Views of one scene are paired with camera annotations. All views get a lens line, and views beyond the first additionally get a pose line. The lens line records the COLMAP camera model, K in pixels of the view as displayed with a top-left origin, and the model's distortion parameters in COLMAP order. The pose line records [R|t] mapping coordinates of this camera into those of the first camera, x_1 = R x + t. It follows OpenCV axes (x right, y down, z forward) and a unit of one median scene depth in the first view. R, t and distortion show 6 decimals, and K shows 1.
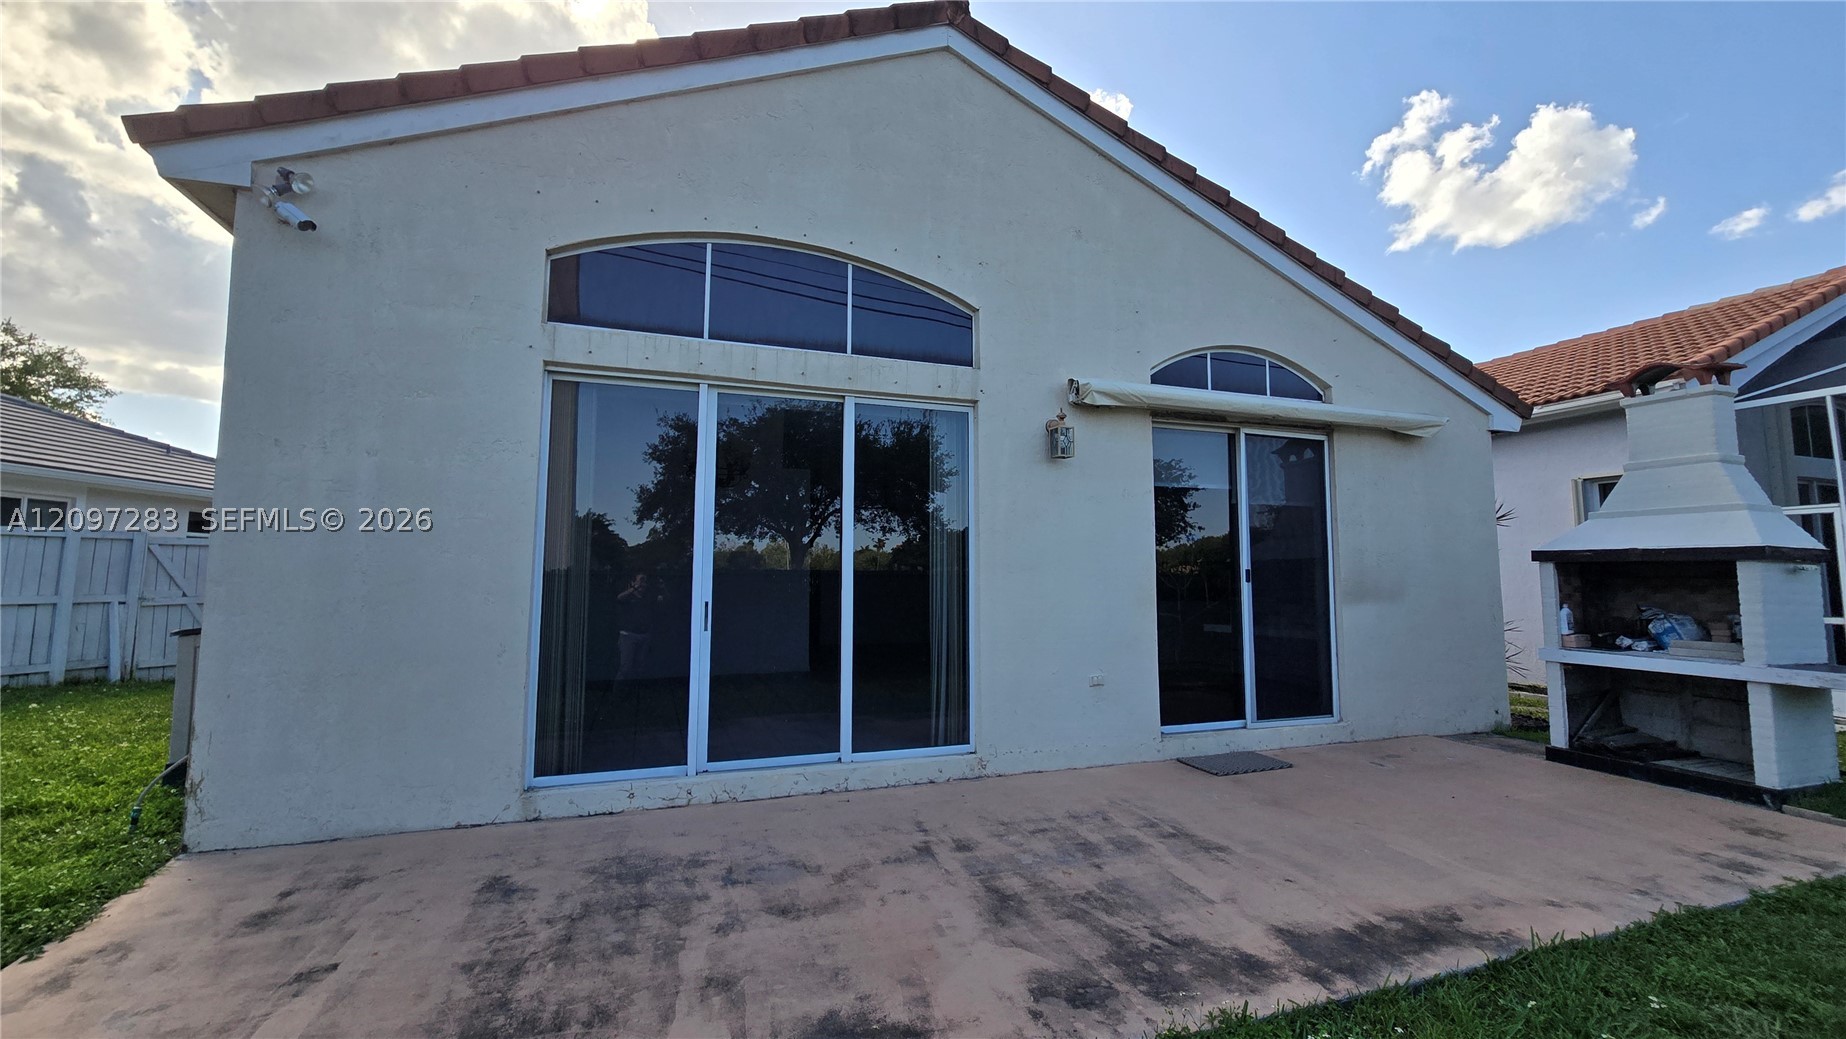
lens RADIAL K [[758.0, 0, 921.8], [0, 758.0, 510.5], [0, 0, 1]] dist [0.001217, 0.000540]
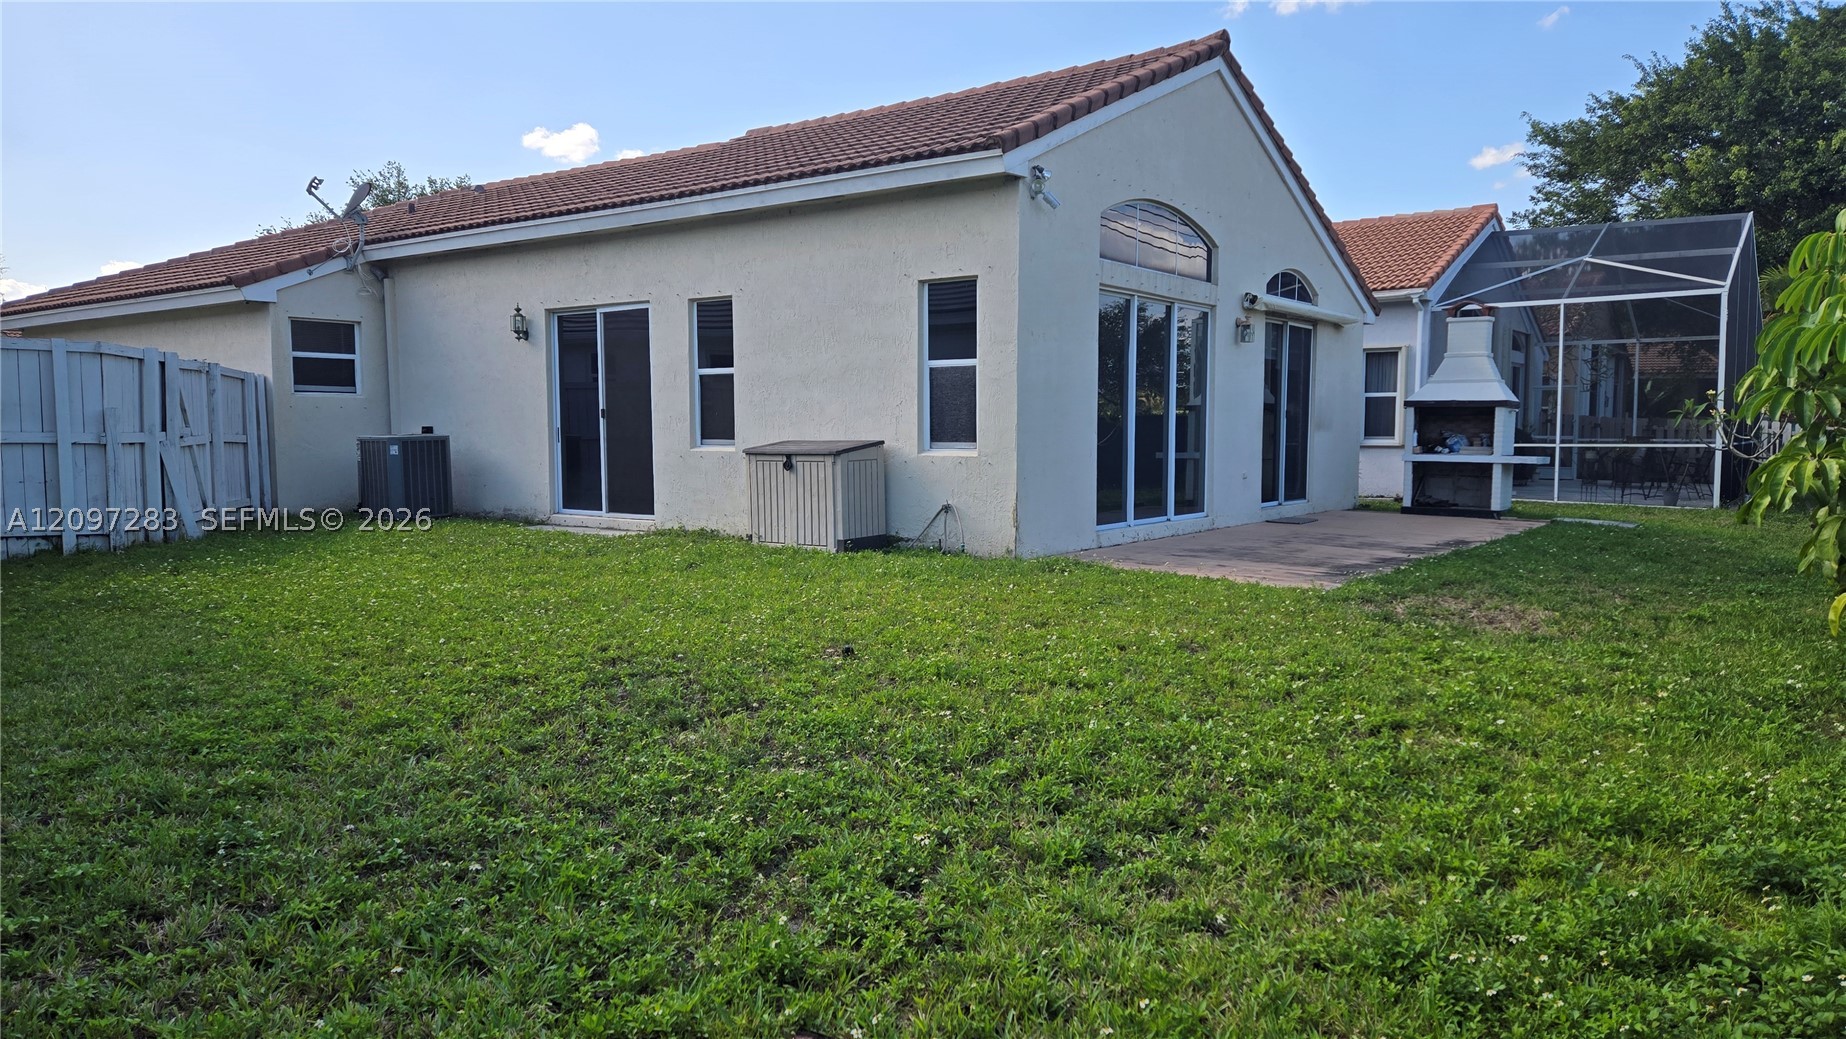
lens RADIAL K [[1225.6, 0, 948.8], [0, 1225.6, 526.4], [0, 0, 1]] dist [0.105219, -0.097985]
pose [[0.828436, -0.046508, 0.558149, -2.506166], [-0.049601, 0.986539, 0.155824, -0.082988], [-0.557883, -0.156775, 0.814977, -1.204822]]
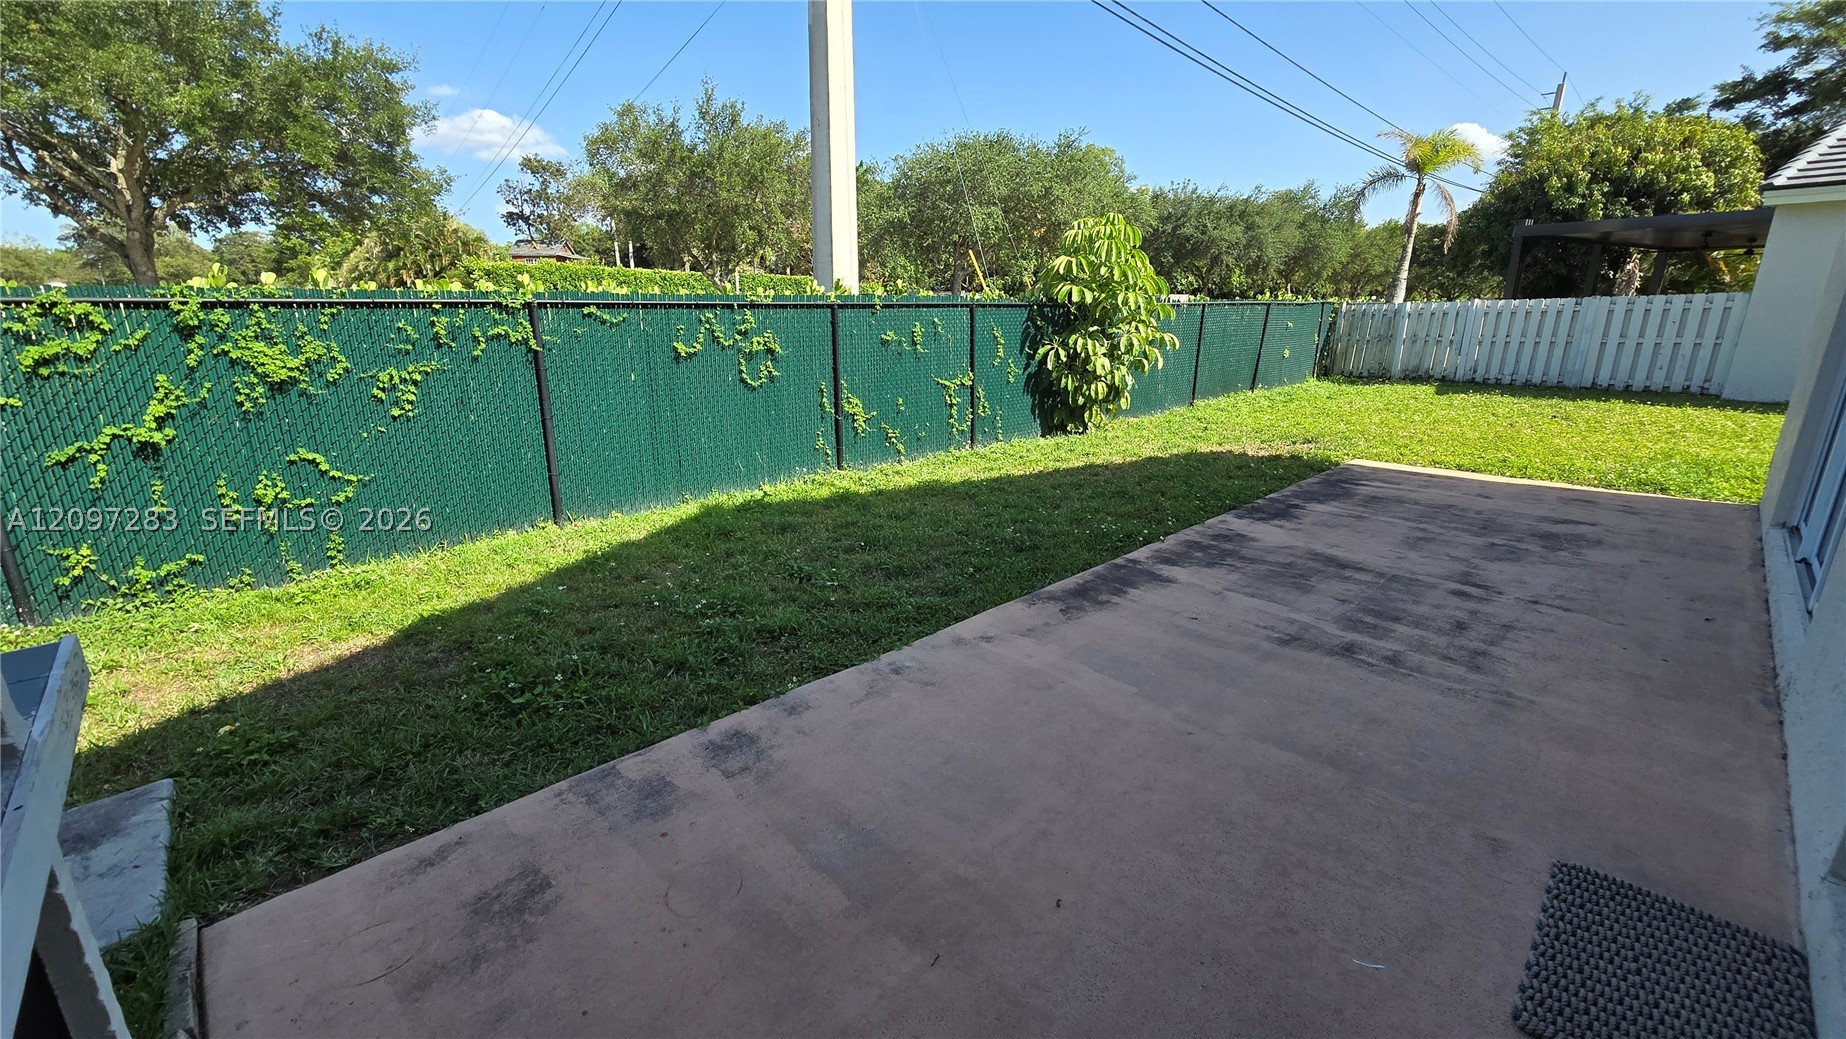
lens RADIAL K [[758.0, 0, 921.8], [0, 758.0, 510.5], [0, 0, 1]] dist [0.001217, 0.000540]
pose [[-0.911728, 0.103428, -0.397560, 1.068391], [0.028440, 0.981356, 0.190084, 0.110781], [0.409808, 0.161998, -0.897671, 1.528700]]
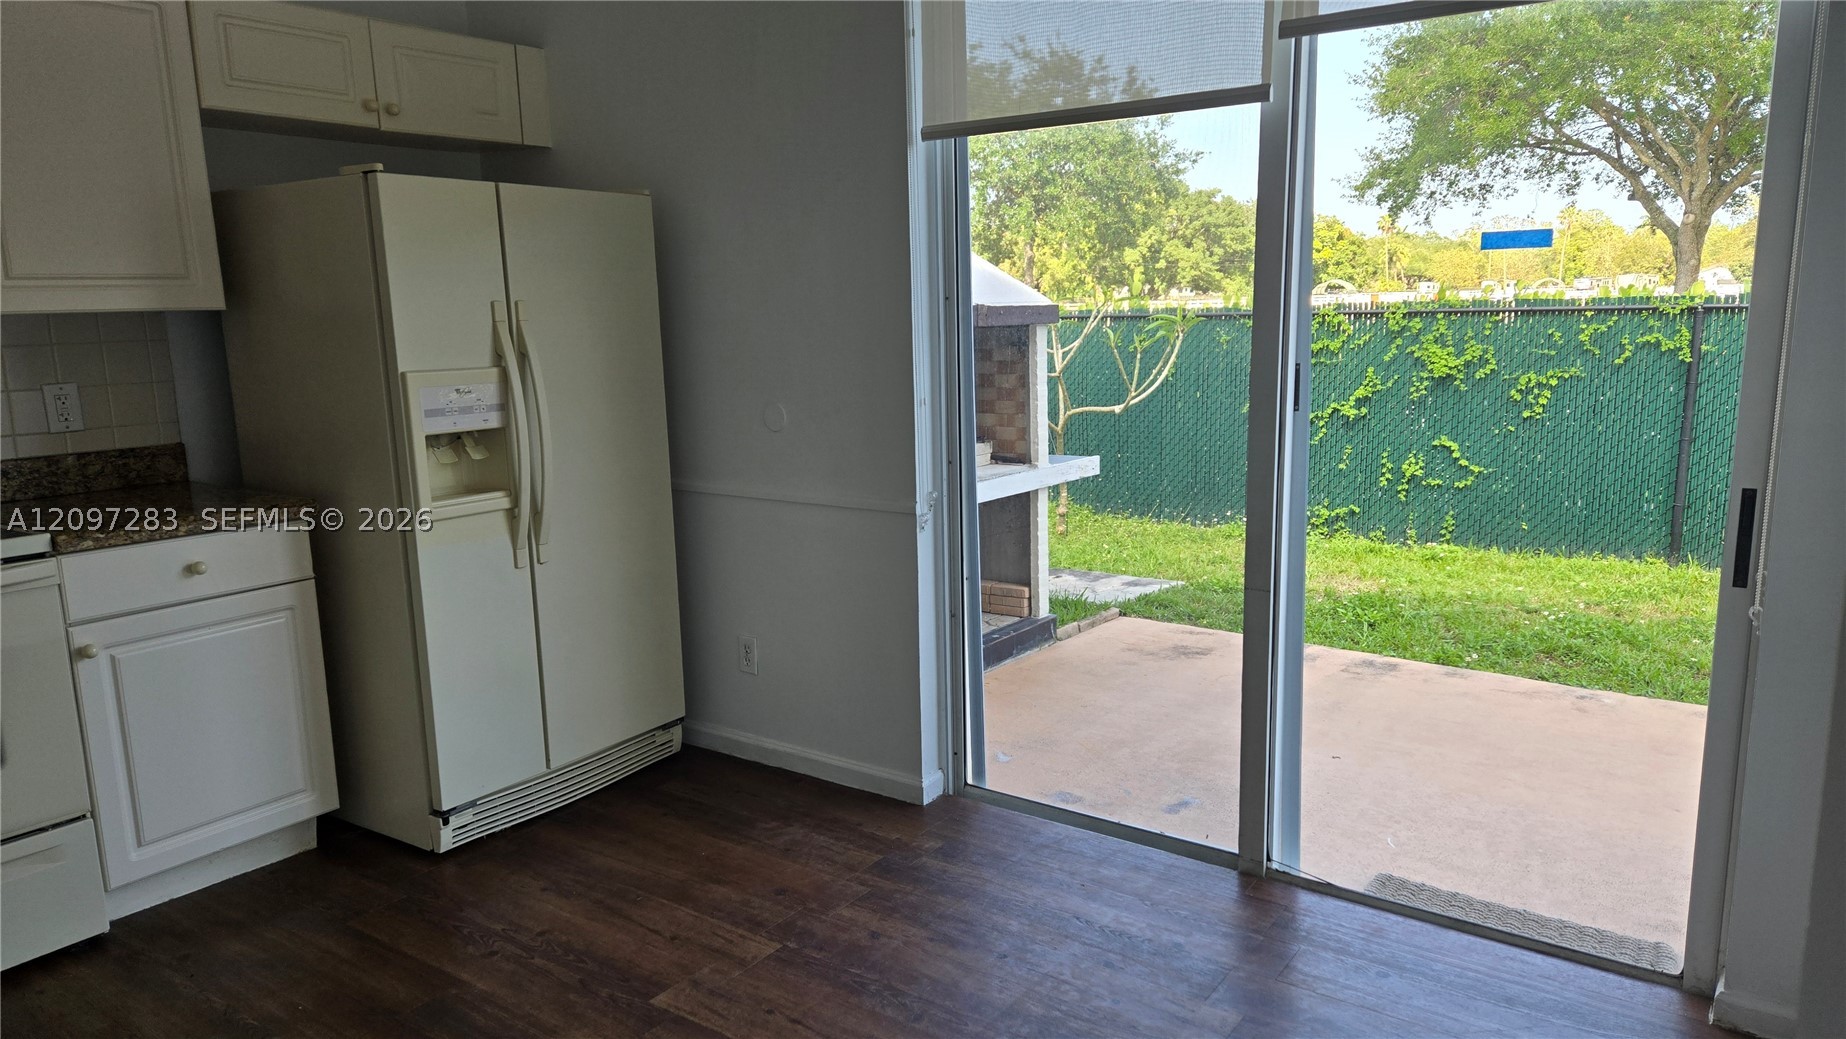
lens RADIAL K [[1225.6, 0, 948.8], [0, 1225.6, 526.4], [0, 0, 1]] dist [0.105219, -0.097985]
pose [[-0.576301, -0.139262, 0.805284, 0.185165], [-0.053200, 0.989677, 0.133077, 0.122952], [-0.815504, 0.033852, -0.577761, 2.061969]]
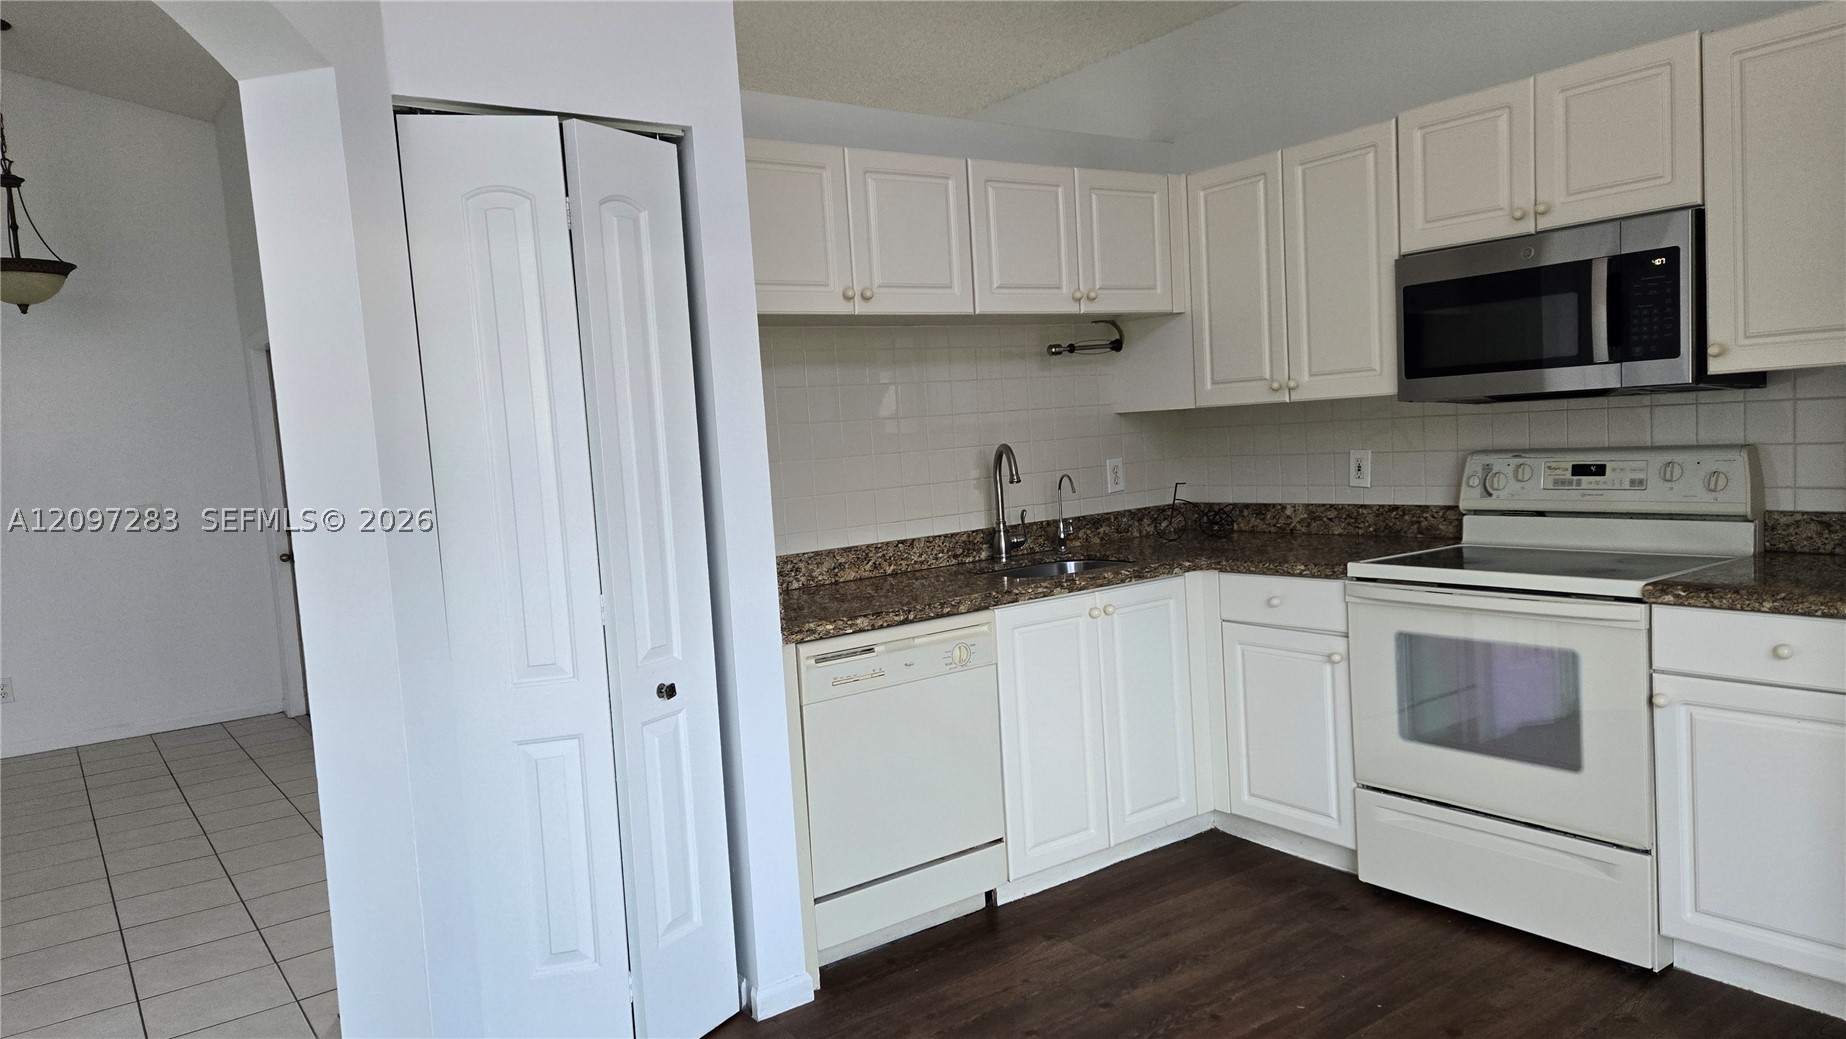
lens RADIAL K [[1225.6, 0, 948.8], [0, 1225.6, 526.4], [0, 0, 1]] dist [0.105219, -0.097985]
pose [[0.953808, -0.078364, 0.290017, 0.401761], [0.030574, 0.985688, 0.165784, 0.081783], [-0.298858, -0.149259, 0.942553, 1.545072]]
